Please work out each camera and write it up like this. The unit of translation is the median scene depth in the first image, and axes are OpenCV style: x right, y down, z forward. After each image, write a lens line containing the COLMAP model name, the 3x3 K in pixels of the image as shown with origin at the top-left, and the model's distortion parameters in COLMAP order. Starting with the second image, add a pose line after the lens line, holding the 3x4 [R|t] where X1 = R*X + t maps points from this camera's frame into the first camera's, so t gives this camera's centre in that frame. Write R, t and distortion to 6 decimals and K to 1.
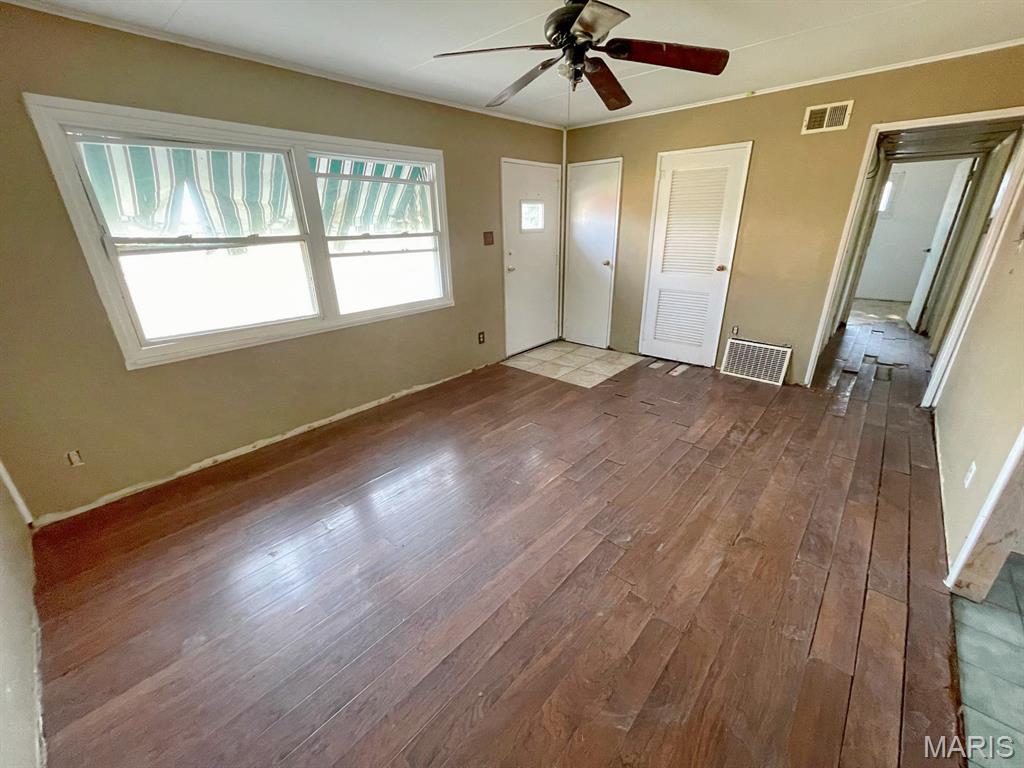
lens RADIAL K [[412.9, 0, 512.1], [0, 412.9, 390.5], [0, 0, 1]] dist [-0.004070, 0.000812]
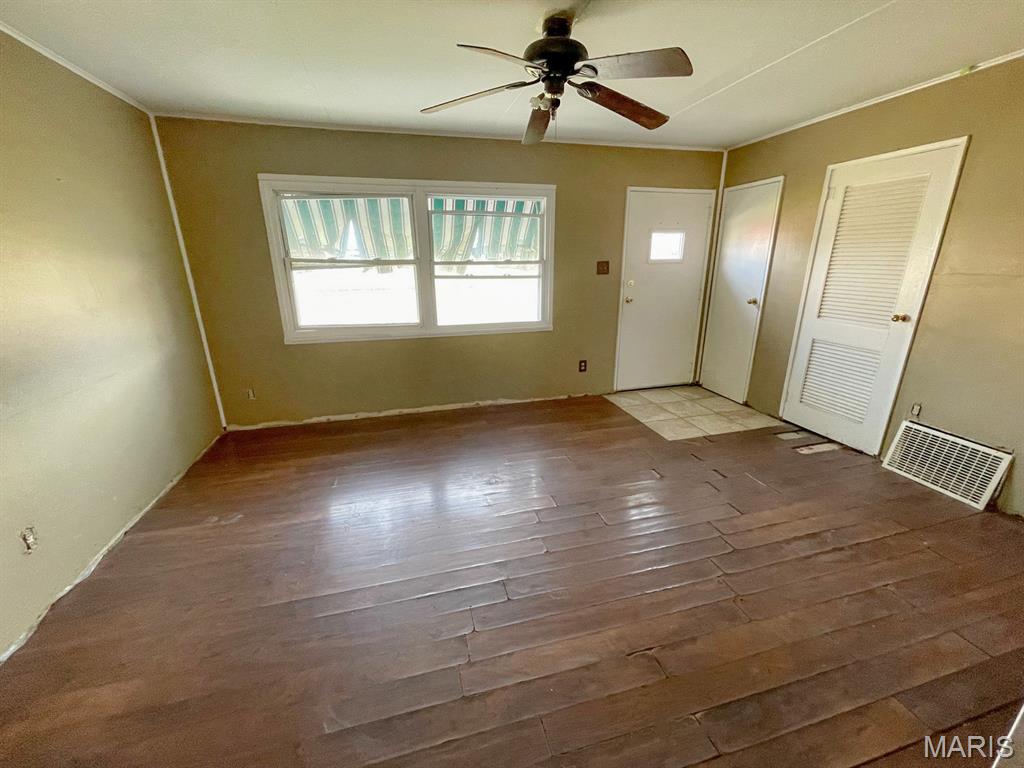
lens RADIAL K [[412.9, 0, 510.8], [0, 412.9, 391.2], [0, 0, 1]] dist [-0.004070, 0.000812]
pose [[0.836280, 0.181362, -0.517440, 0.356559], [-0.214919, 0.976619, -0.005045, -0.031834], [0.504427, 0.115426, 0.855705, 0.089421]]
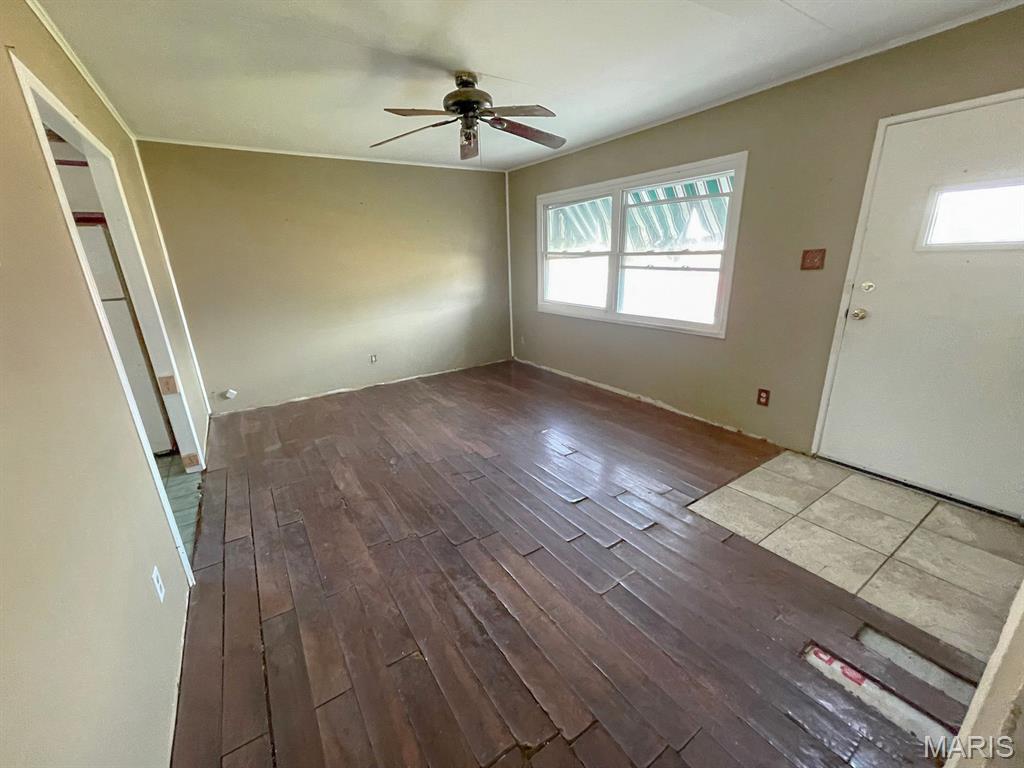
lens RADIAL K [[412.9, 0, 509.9], [0, 412.9, 391.2], [0, 0, 1]] dist [-0.004070, 0.000812]
pose [[-0.252831, 0.330394, -0.909350, 0.792028], [-0.328815, 0.854598, 0.401923, -0.327085], [0.909921, 0.400627, -0.107430, 0.797292]]
